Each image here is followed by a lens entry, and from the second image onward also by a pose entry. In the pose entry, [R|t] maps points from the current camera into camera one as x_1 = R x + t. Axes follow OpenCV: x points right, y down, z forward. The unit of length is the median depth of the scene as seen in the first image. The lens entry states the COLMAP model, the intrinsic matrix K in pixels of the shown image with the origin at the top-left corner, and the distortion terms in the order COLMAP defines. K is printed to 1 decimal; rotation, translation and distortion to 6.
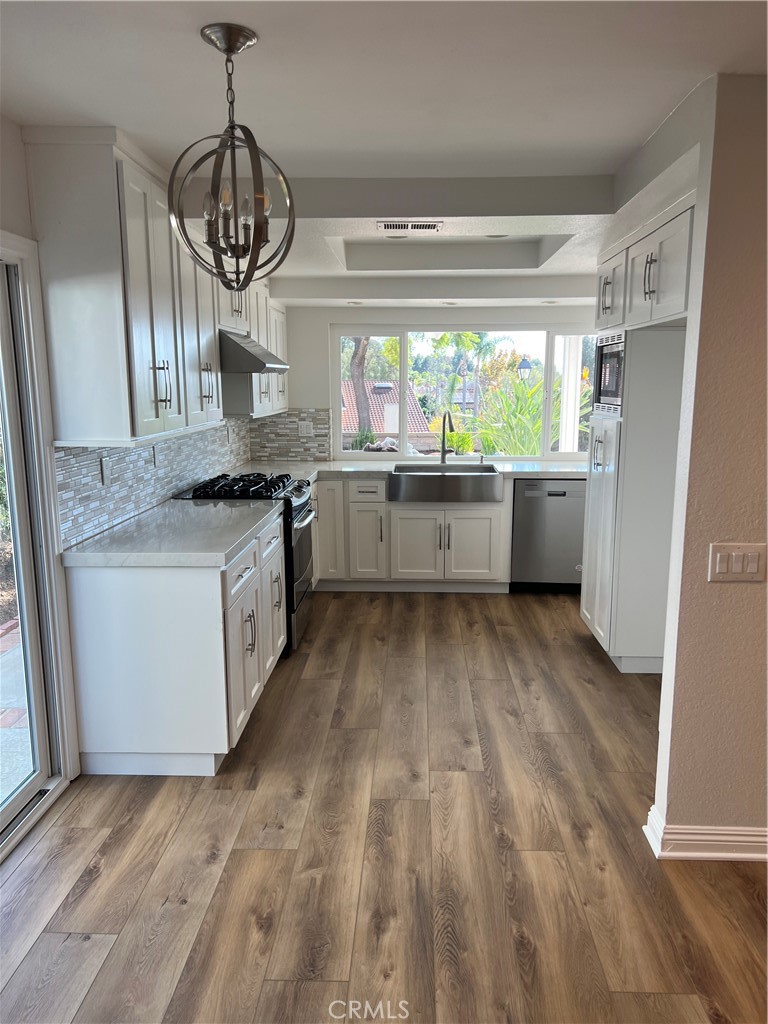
lens RADIAL K [[767.2, 0, 384.0], [0, 767.2, 512.0], [0, 0, 1]] dist [0.048465, -0.051372]
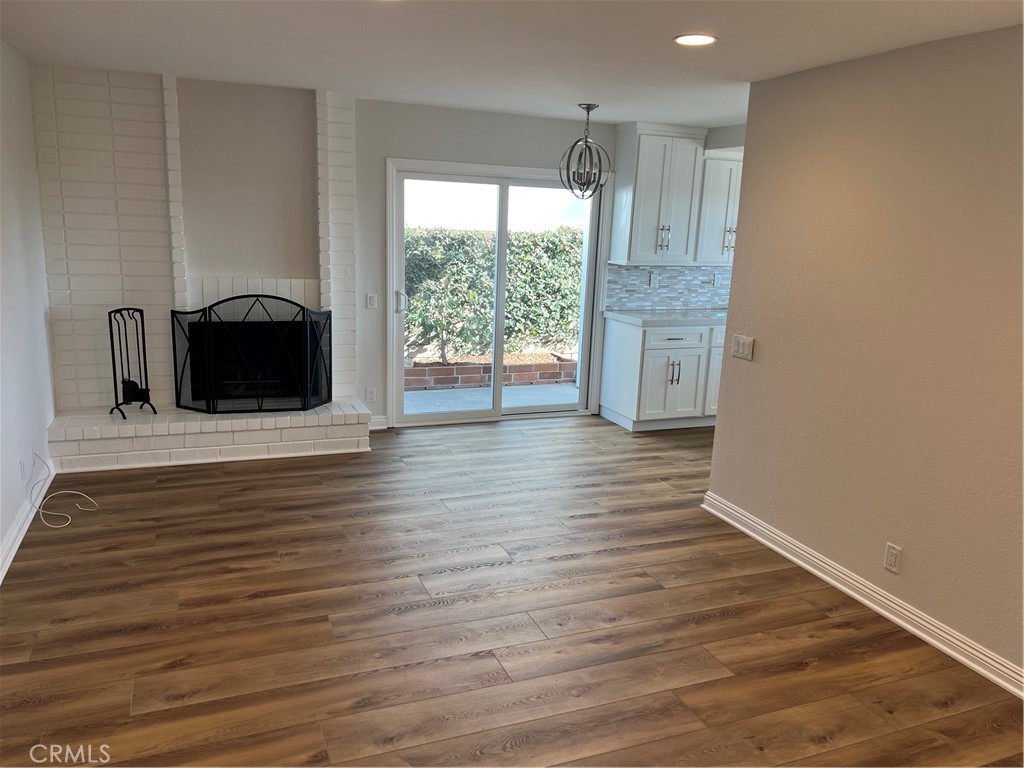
lens RADIAL K [[767.2, 0, 512.0], [0, 767.2, 384.0], [0, 0, 1]] dist [0.048465, -0.051372]
pose [[0.421238, 0.210391, -0.882210, 1.616580], [-0.197464, 0.970662, 0.137201, 0.006191], [0.885193, 0.116411, 0.450424, -0.232520]]
